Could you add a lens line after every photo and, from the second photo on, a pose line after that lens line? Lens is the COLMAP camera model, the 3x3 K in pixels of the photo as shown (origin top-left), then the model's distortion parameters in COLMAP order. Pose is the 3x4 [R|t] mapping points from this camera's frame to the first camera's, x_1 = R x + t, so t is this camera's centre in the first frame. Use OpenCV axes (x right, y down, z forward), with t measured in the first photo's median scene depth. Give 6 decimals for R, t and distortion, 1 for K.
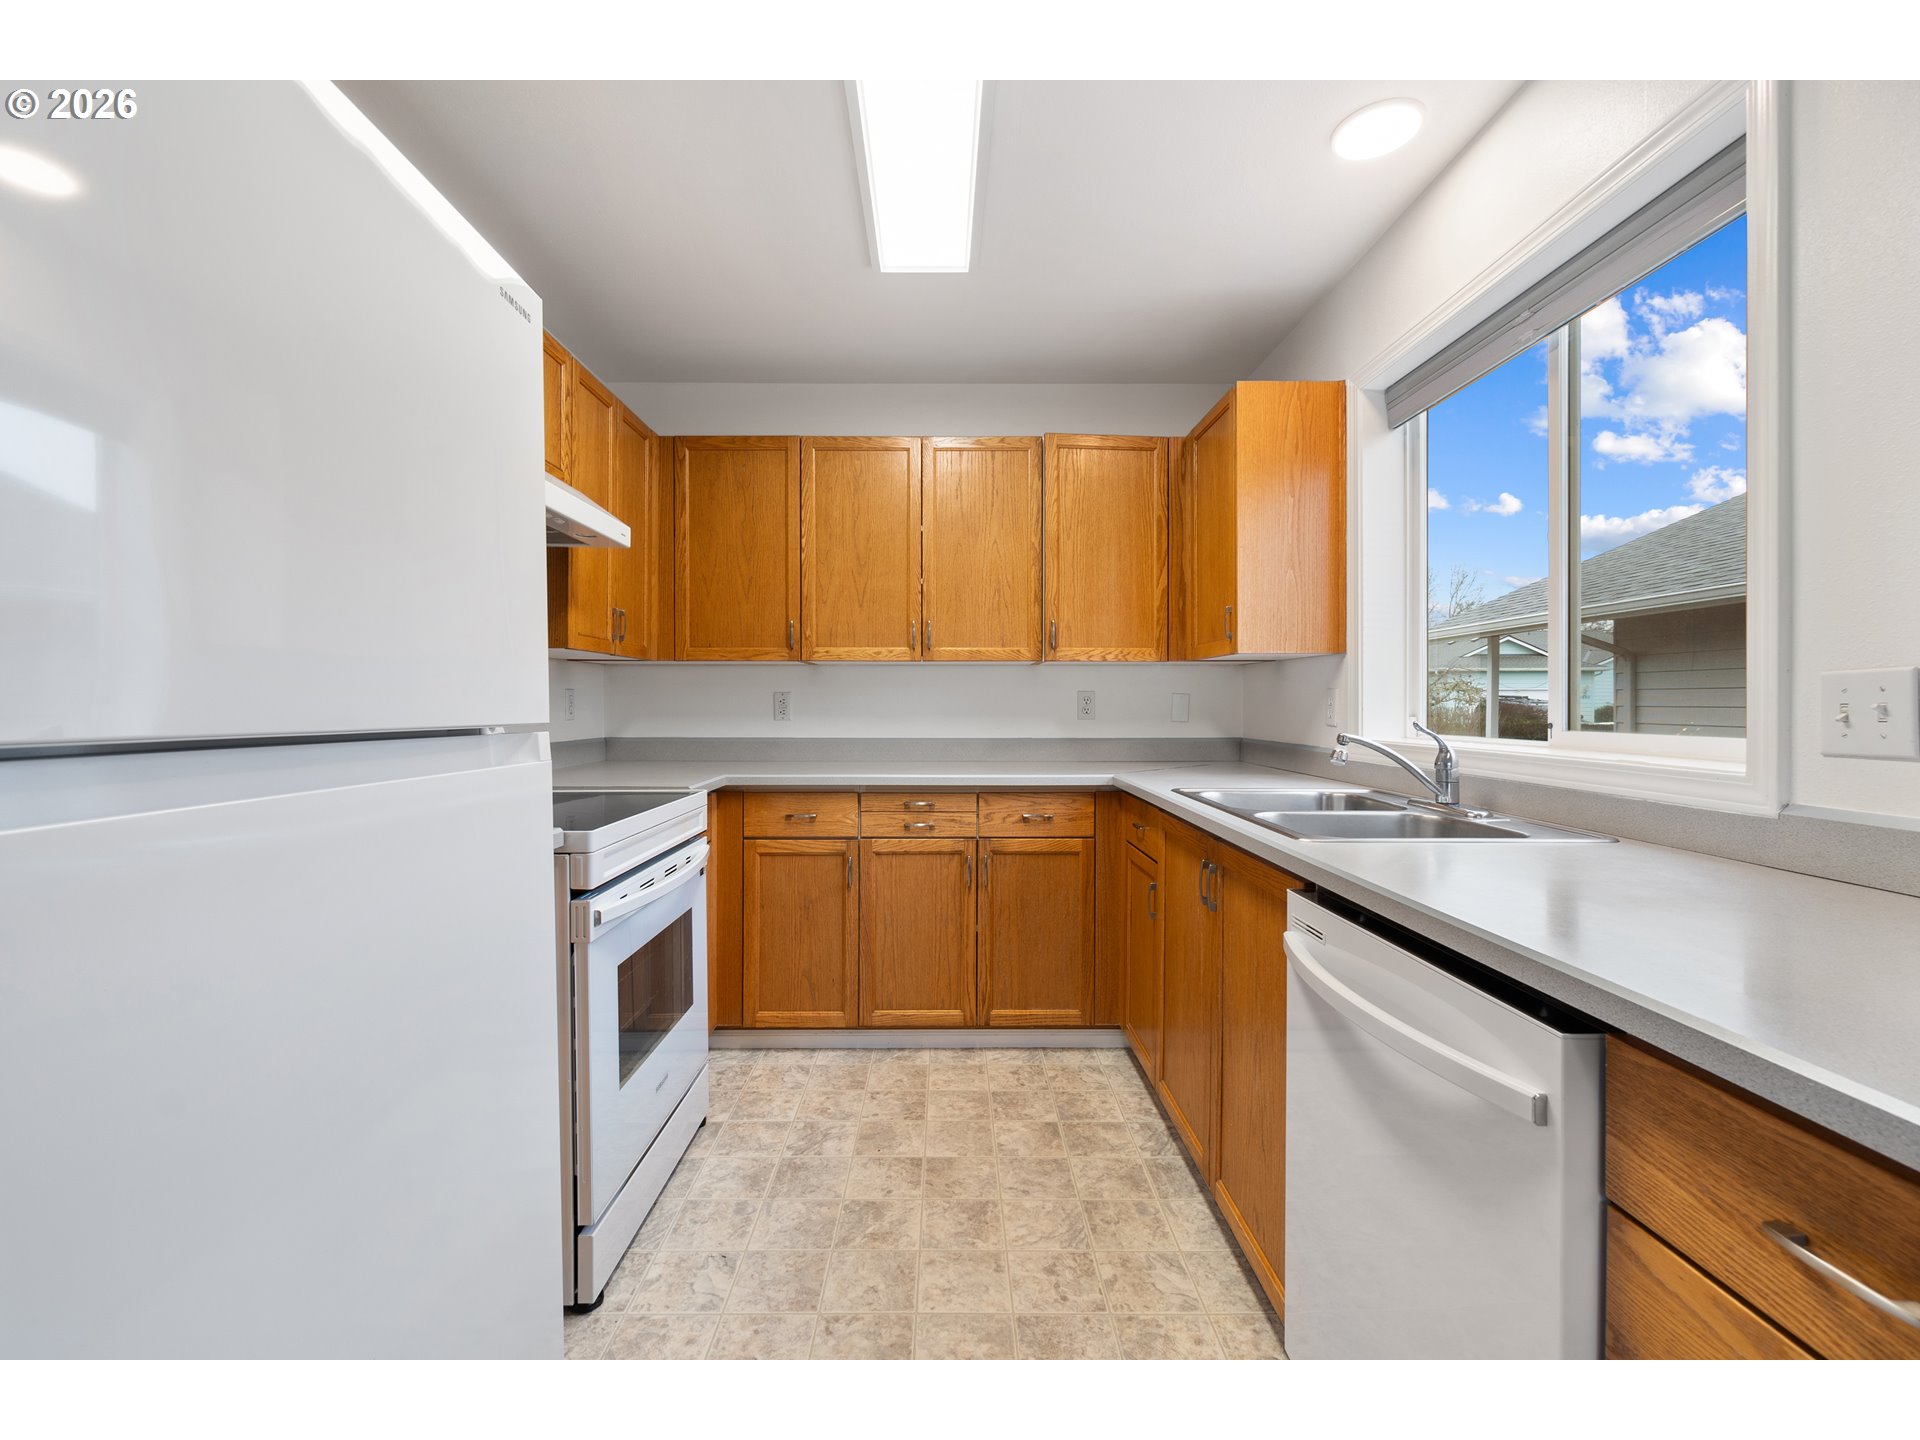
lens RADIAL K [[837.5, 0, 940.4], [0, 837.5, 714.3], [0, 0, 1]] dist [0.000063, 0.000509]
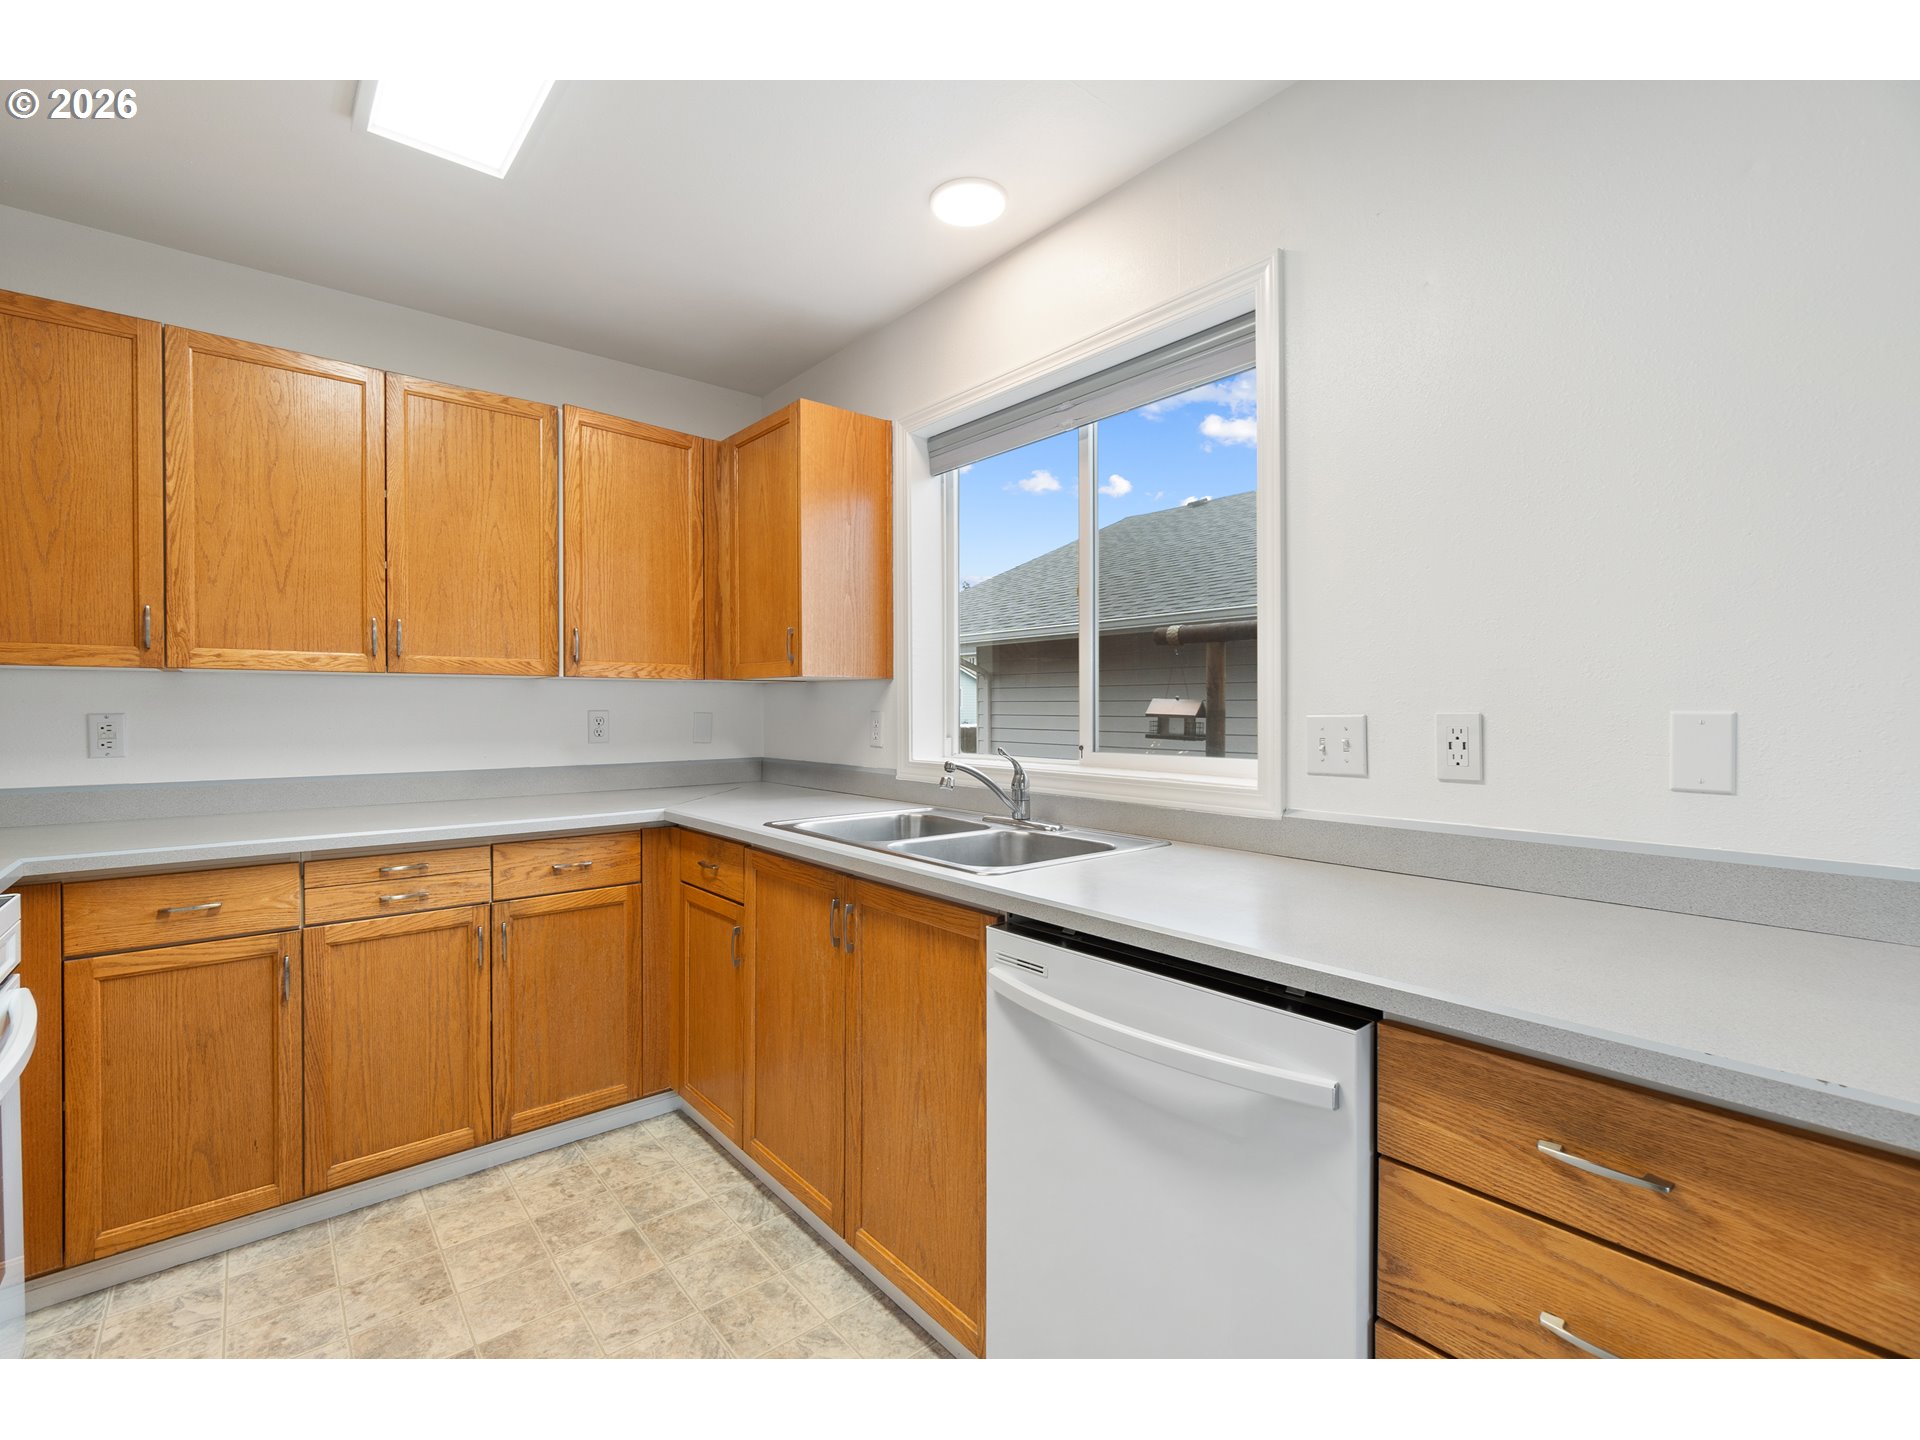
lens RADIAL K [[849.3, 0, 960.0], [0, 849.3, 720.0], [0, 0, 1]] dist [-0.005961, 0.001518]
pose [[0.767579, -0.010192, 0.640874, -0.126246], [0.010397, 0.999940, 0.003449, -0.021144], [-0.640870, 0.004016, 0.767639, 0.108724]]
